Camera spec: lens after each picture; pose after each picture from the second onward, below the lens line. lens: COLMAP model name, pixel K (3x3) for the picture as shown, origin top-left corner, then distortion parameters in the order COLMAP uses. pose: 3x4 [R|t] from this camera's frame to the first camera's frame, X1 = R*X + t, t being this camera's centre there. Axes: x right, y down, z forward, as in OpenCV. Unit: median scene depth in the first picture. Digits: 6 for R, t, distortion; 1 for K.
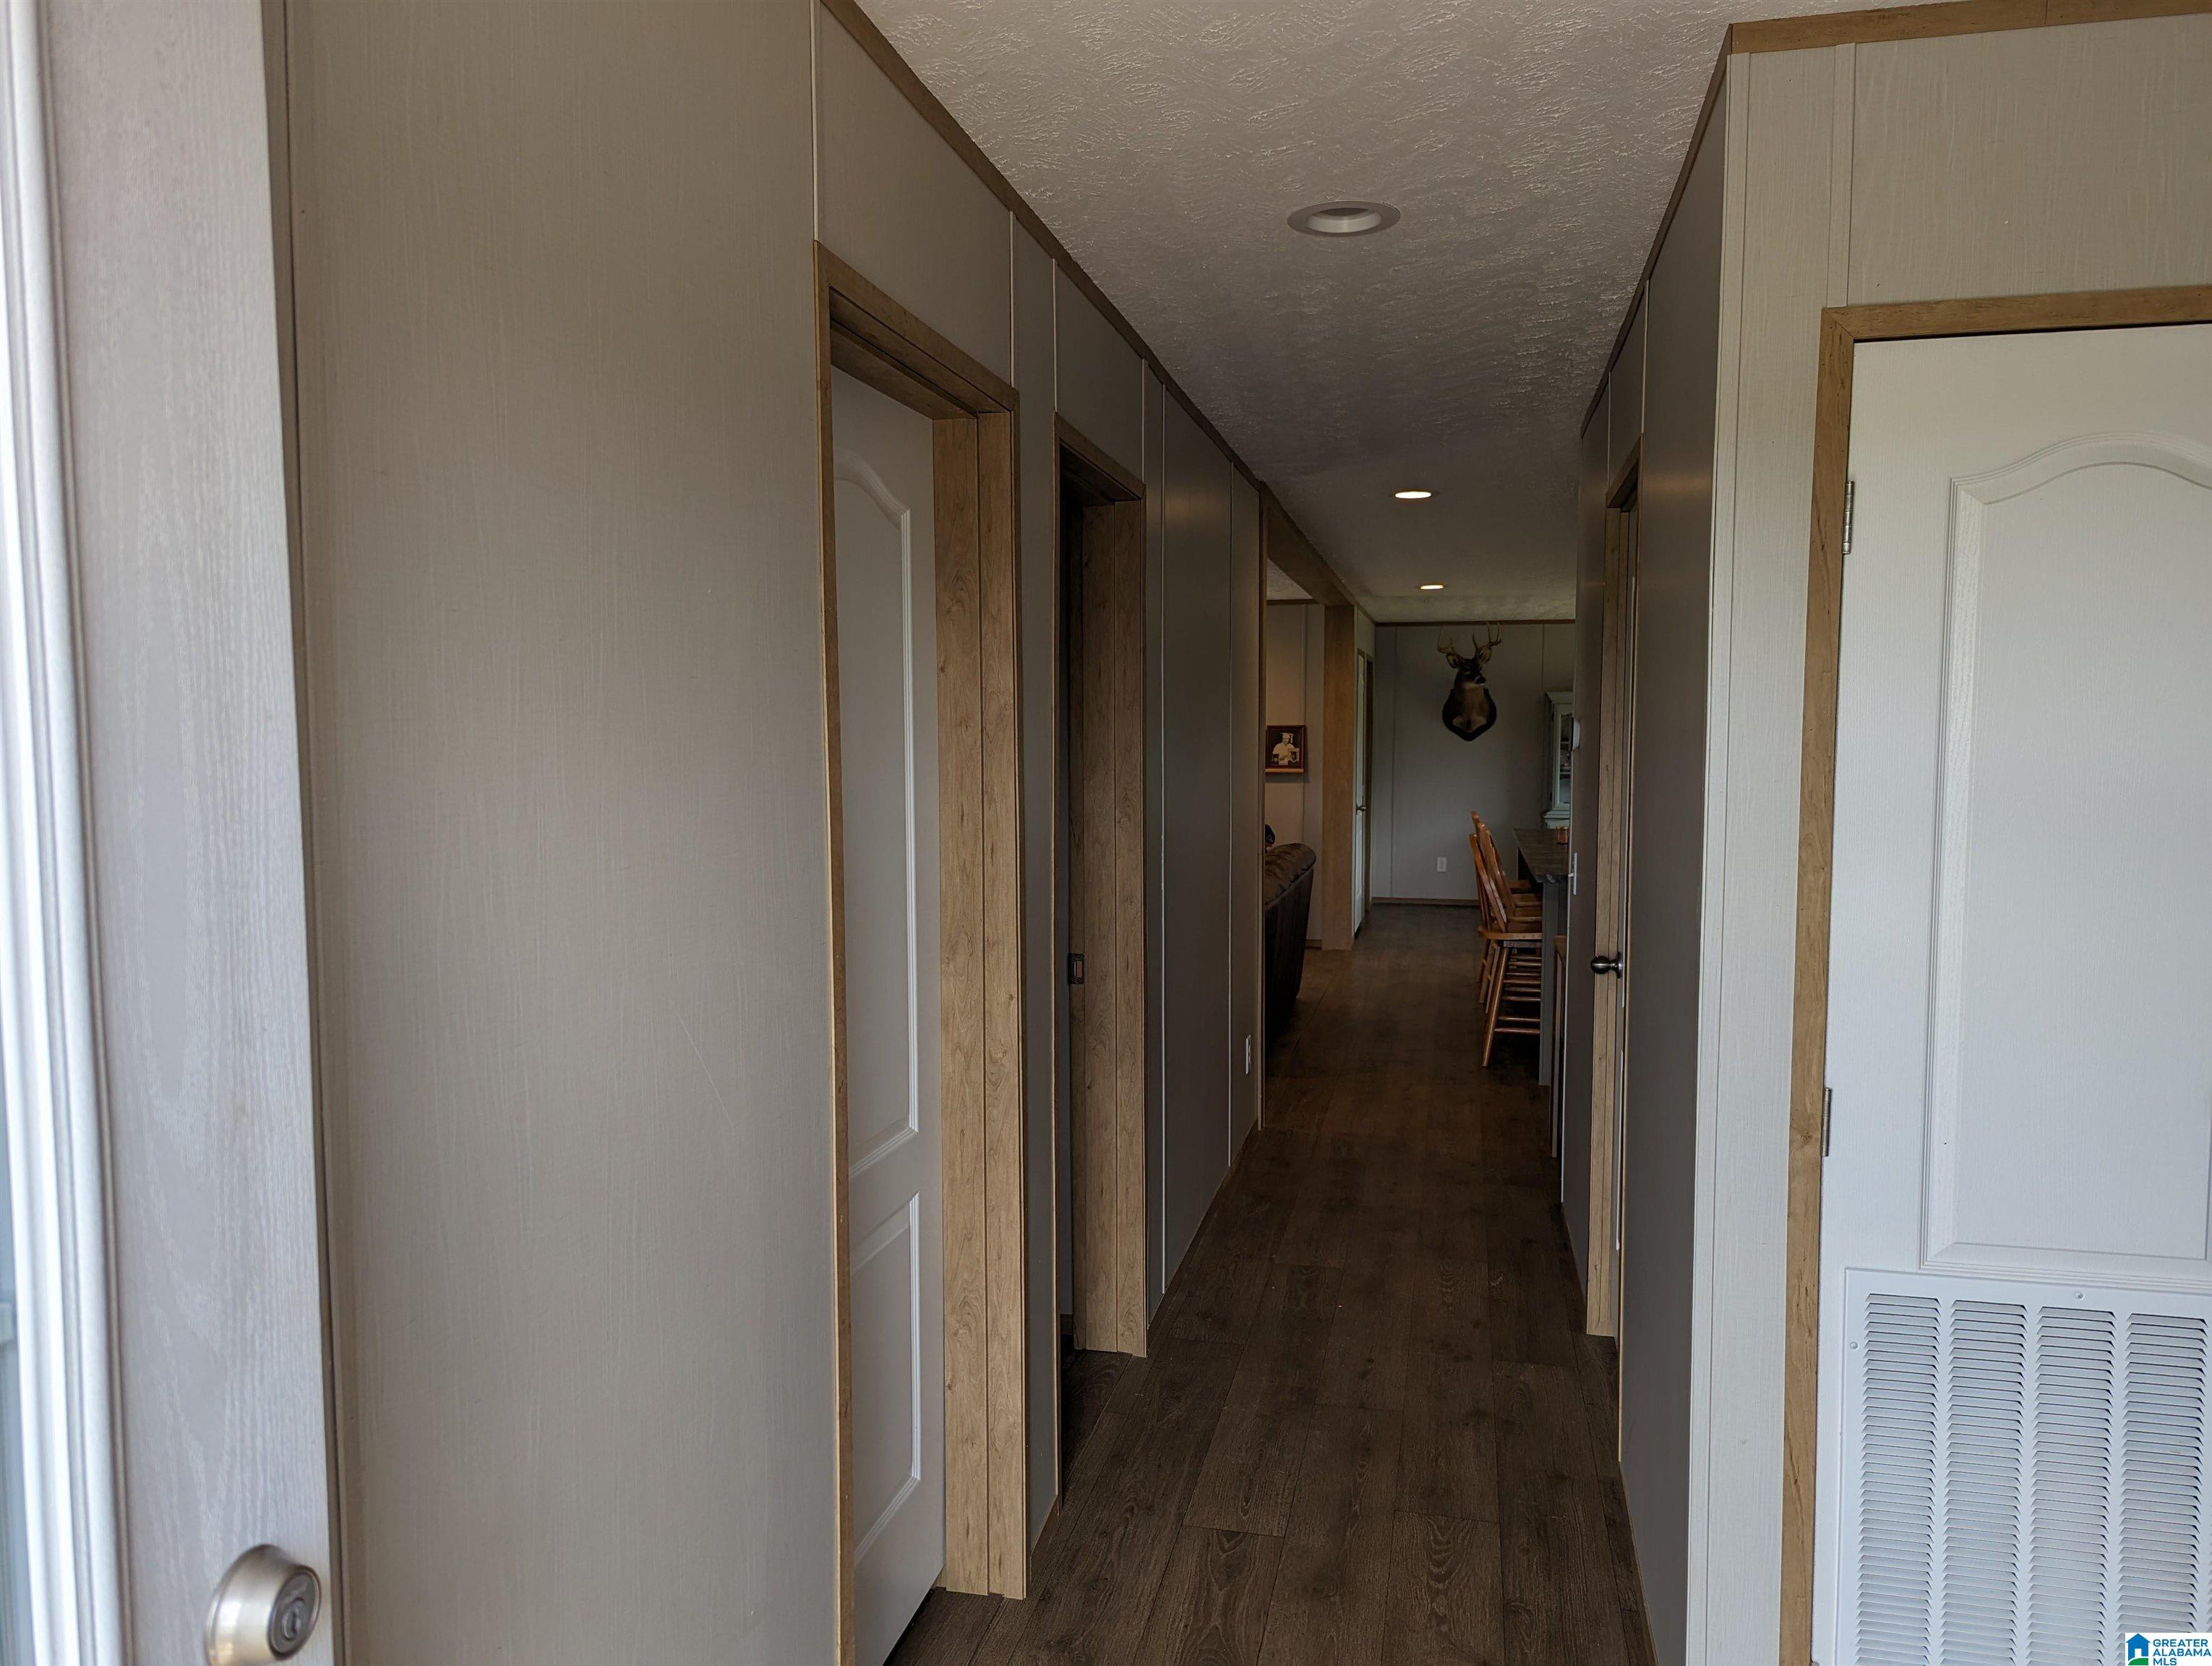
lens RADIAL K [[1550.3, 0, 1101.8], [0, 1550.3, 834.7], [0, 0, 1]] dist [0.073122, -0.071120]
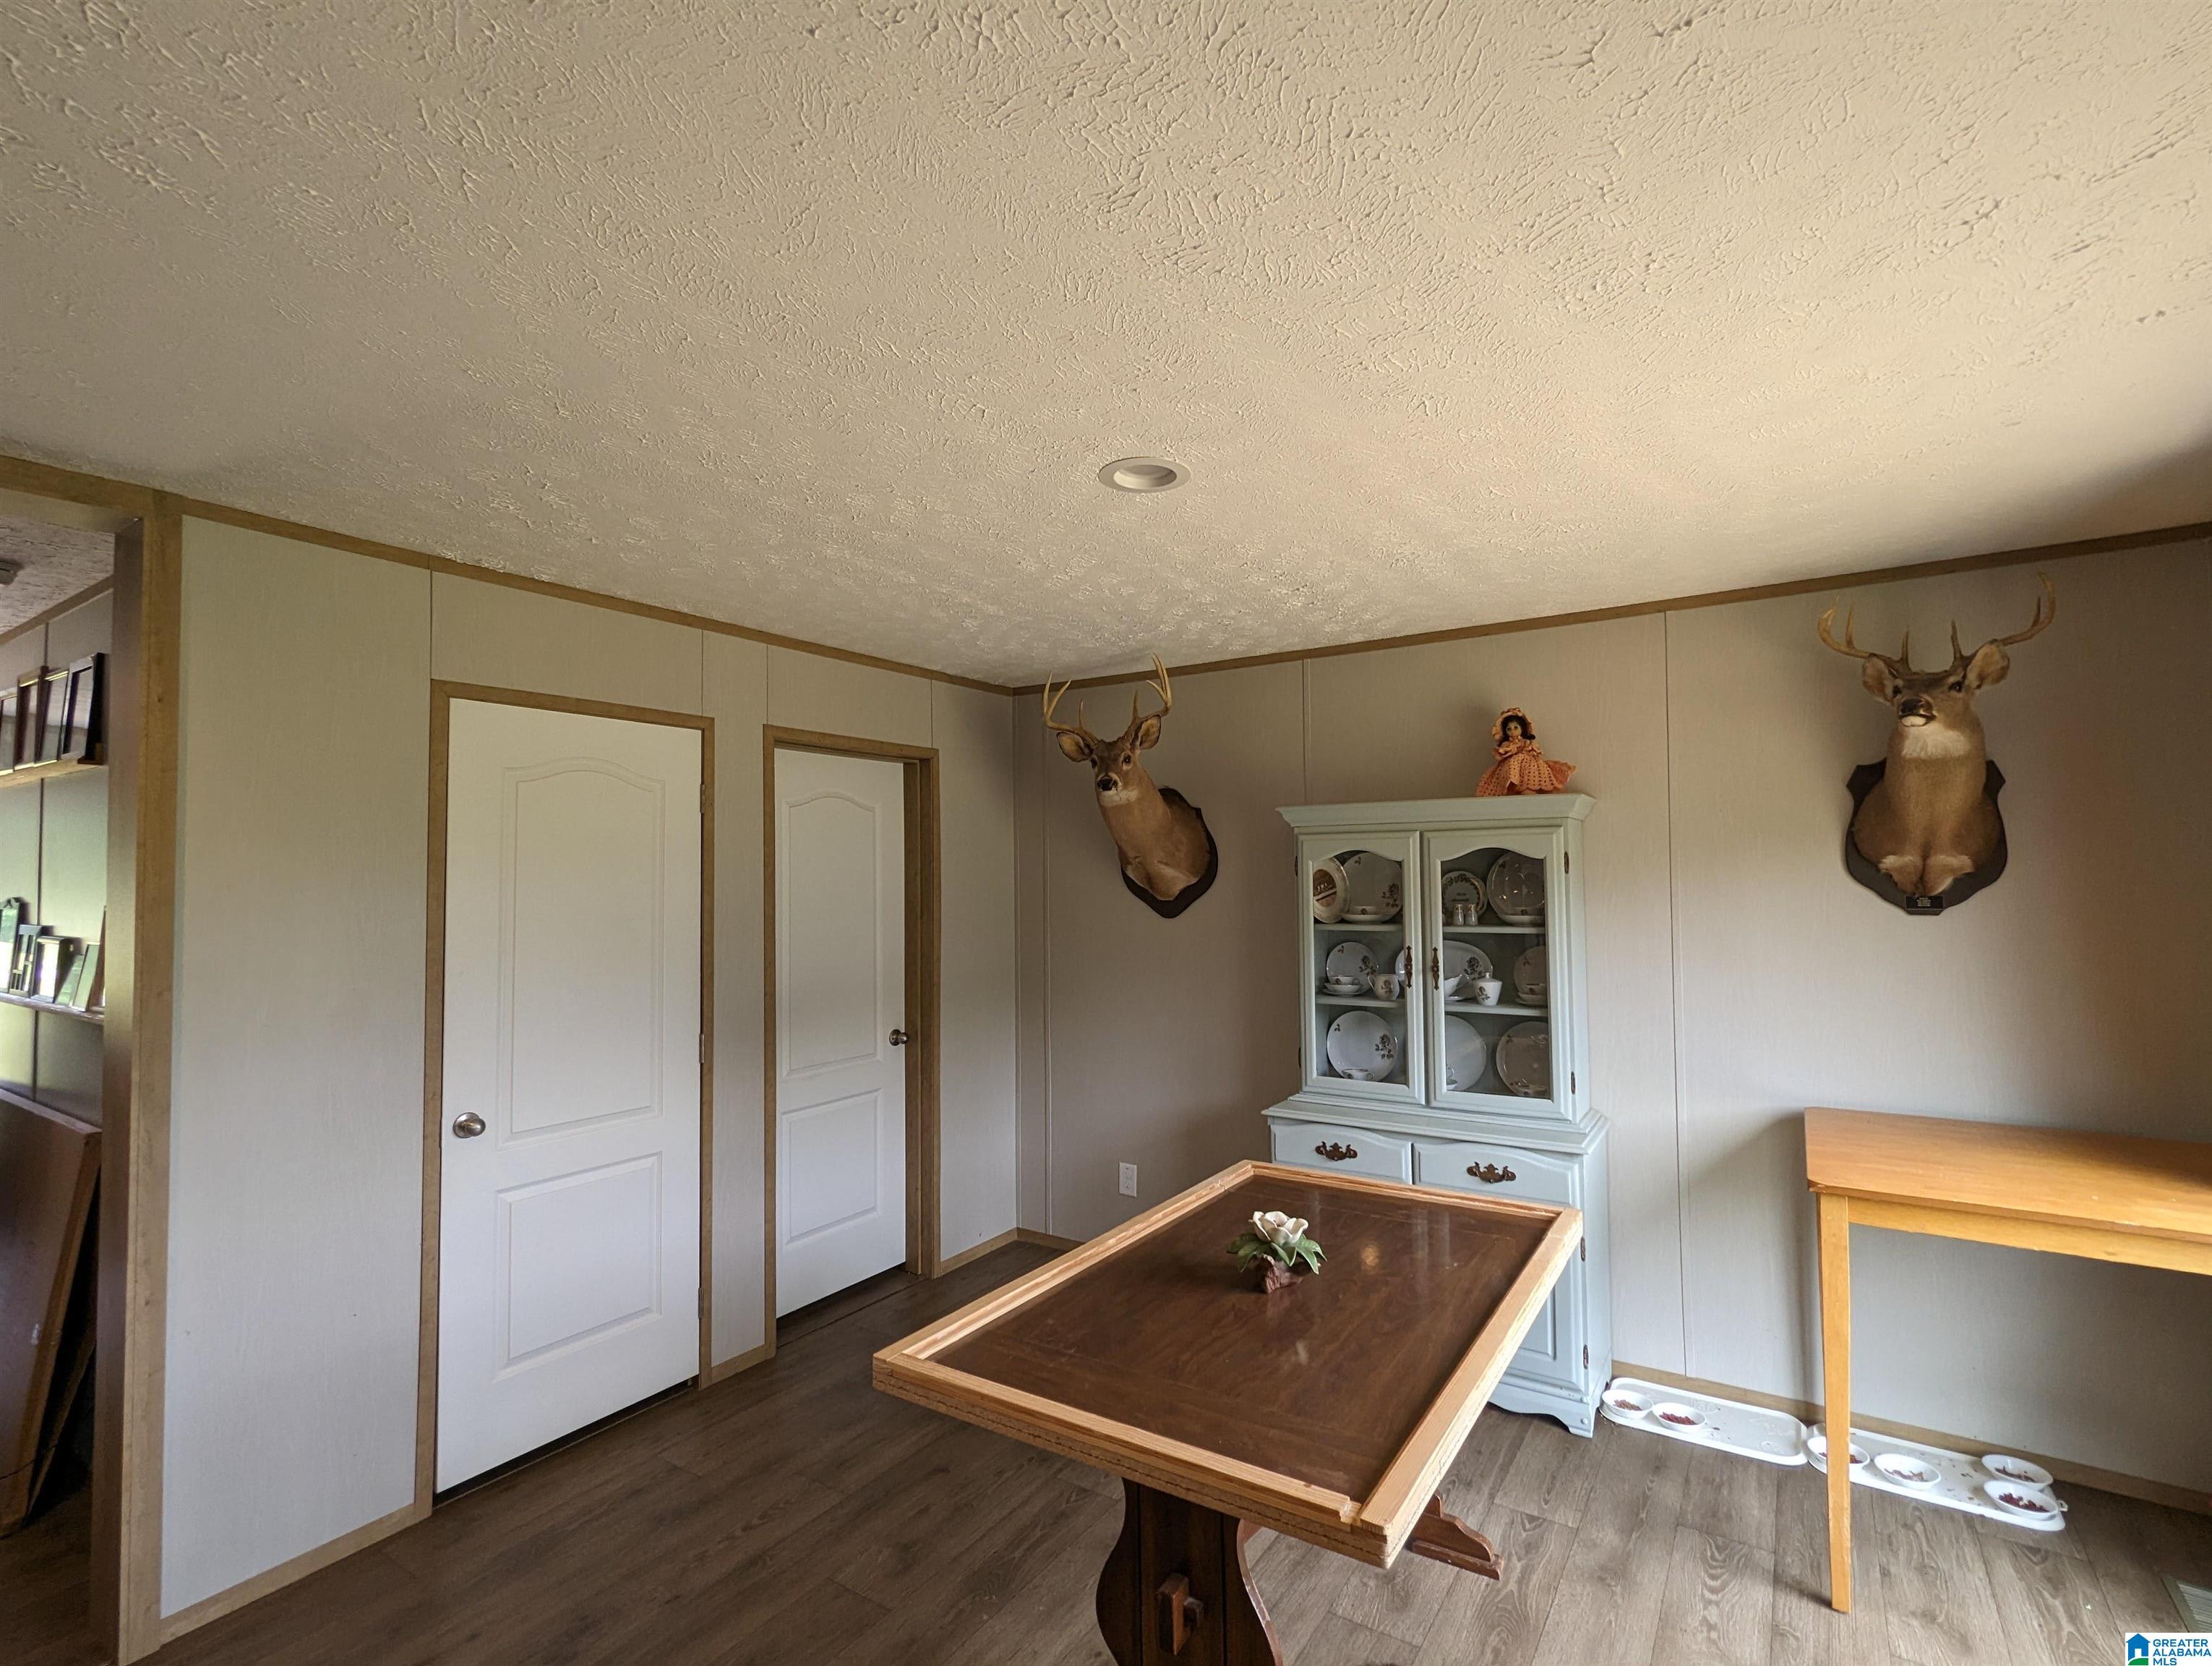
lens RADIAL K [[1046.1, 0, 1104.2], [0, 1046.1, 837.2], [0, 0, 1]] dist [-0.001433, -0.000444]
pose [[0.937764, -0.021514, -0.346606, 0.748220], [-0.017220, 0.993971, -0.108285, -0.114575], [0.346846, 0.107514, 0.931740, 1.584223]]
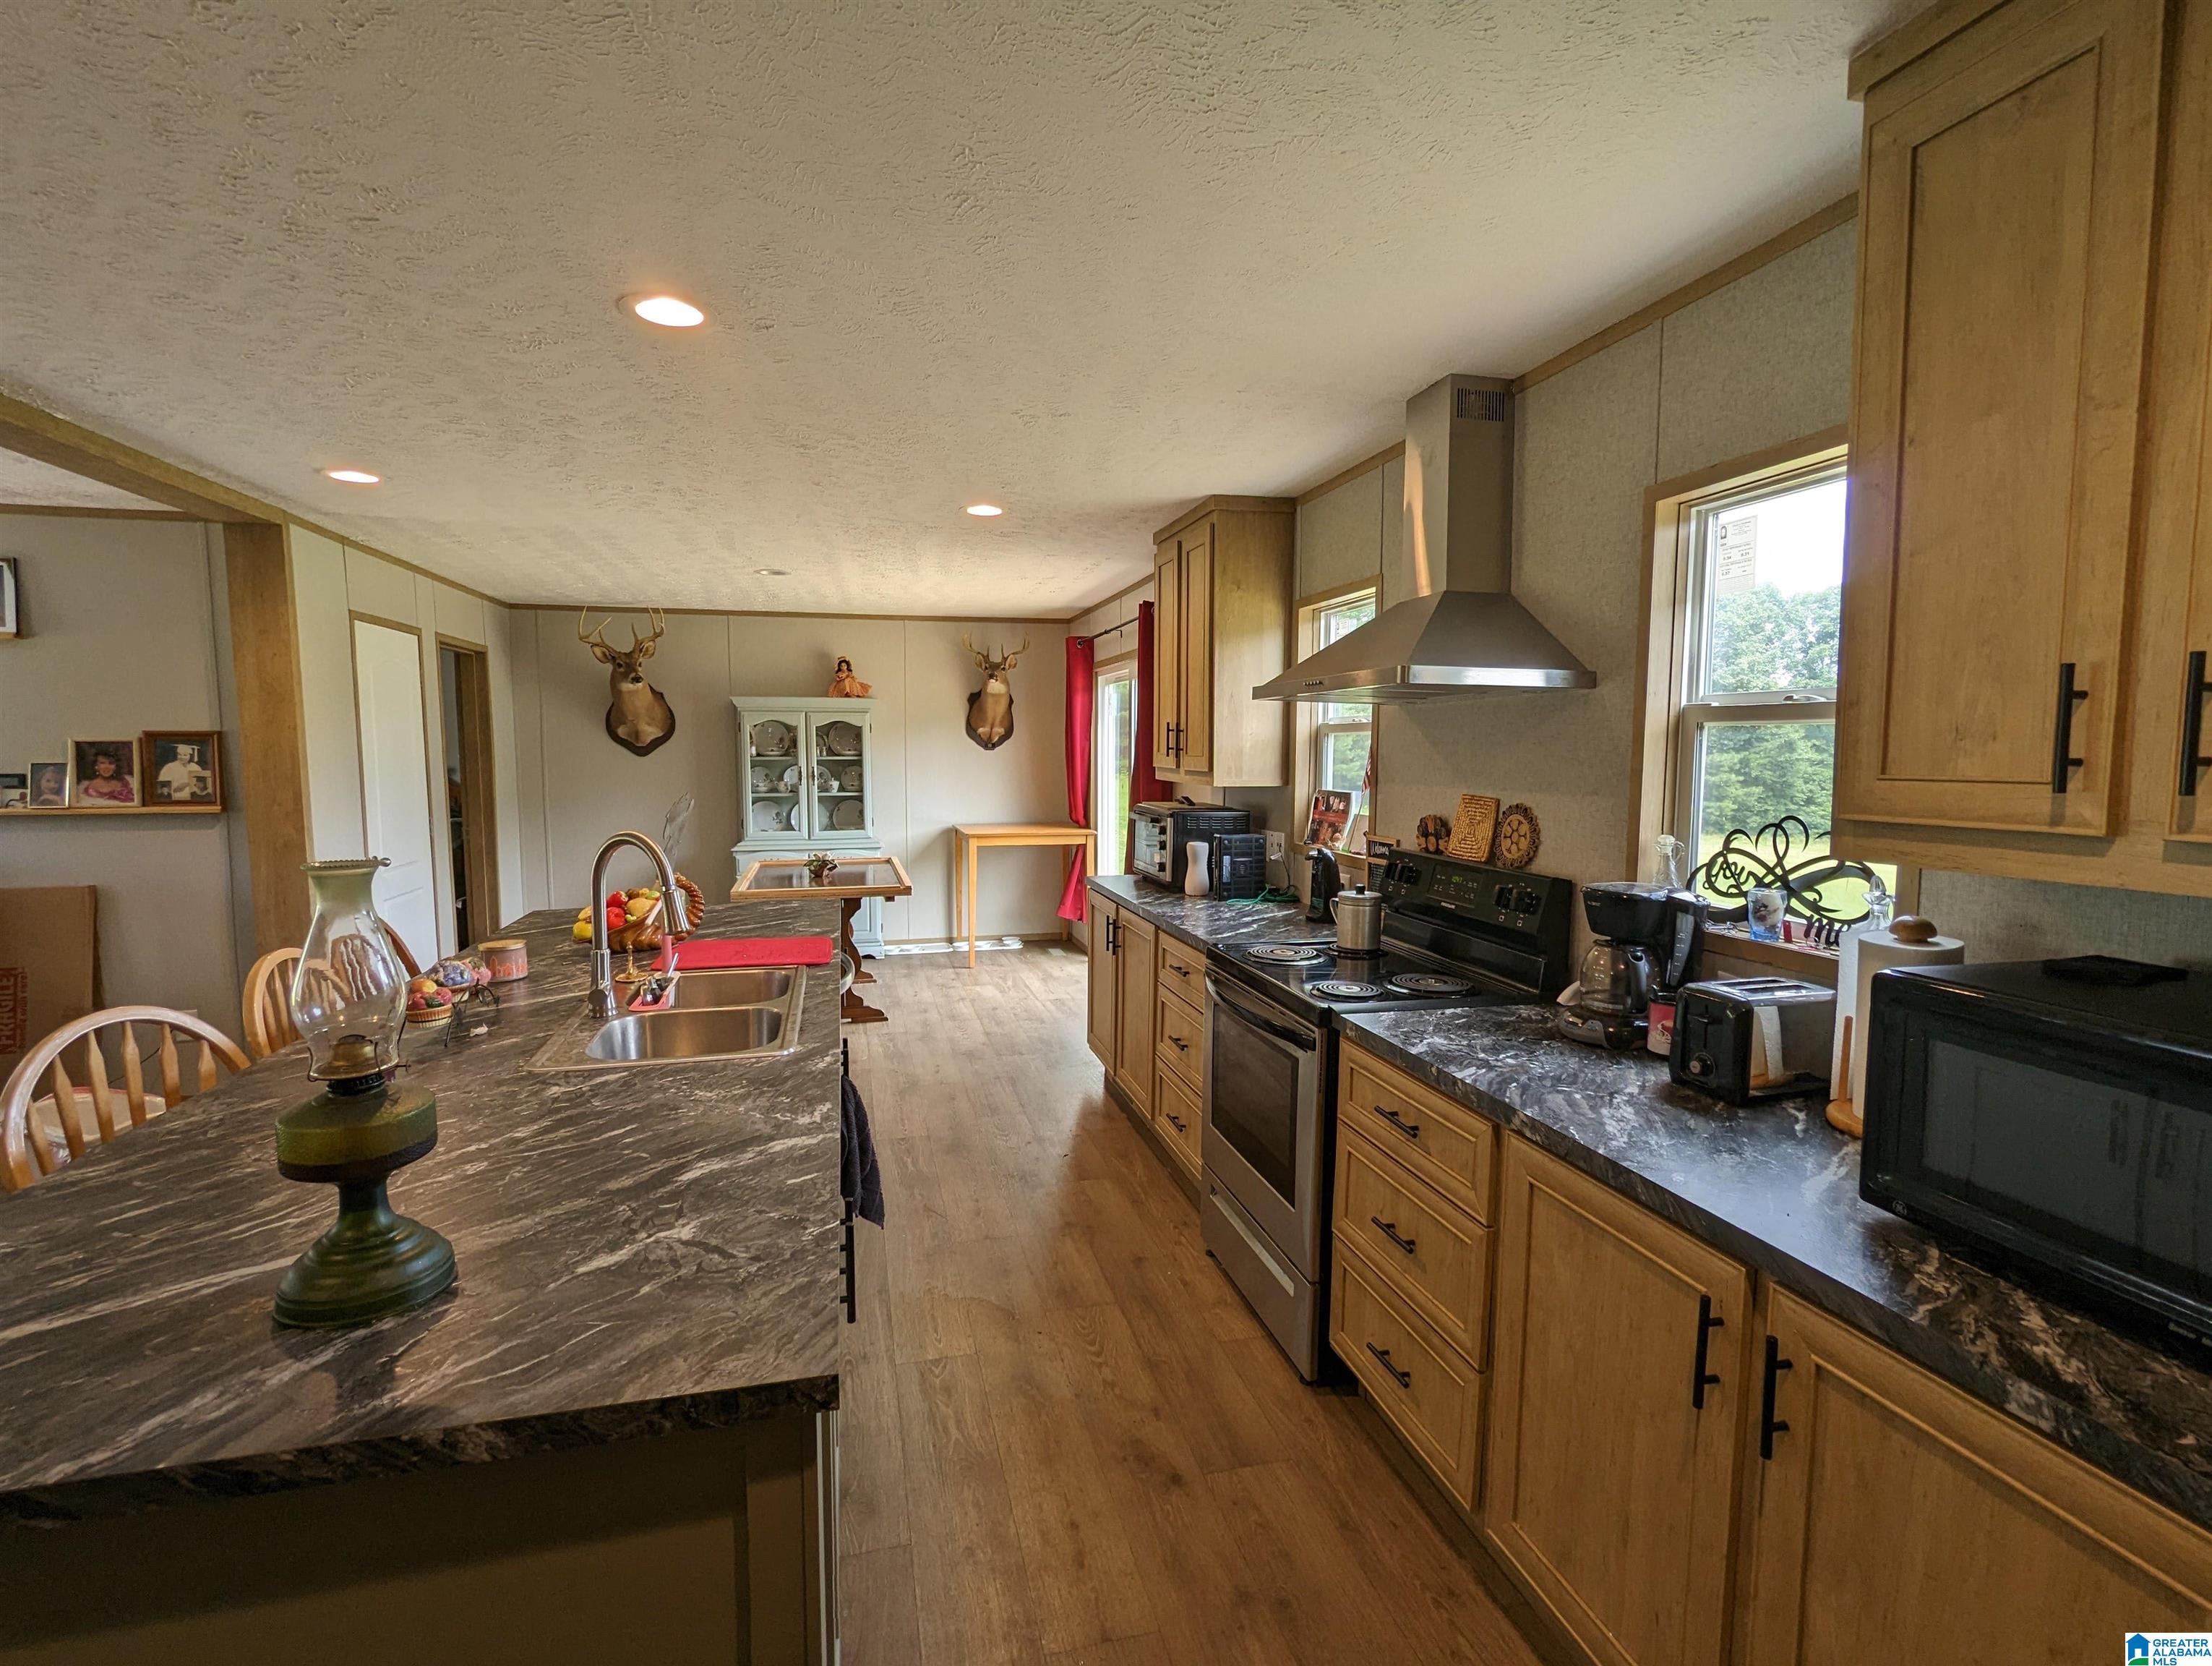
lens RADIAL K [[1052.3, 0, 1107.7], [0, 1052.3, 836.2], [0, 0, 1]] dist [0.001642, -0.000309]
pose [[0.887412, -0.039588, 0.459274, 0.451126], [0.033063, 0.999206, 0.022244, -0.053333], [-0.459789, -0.004555, 0.888016, 0.917269]]
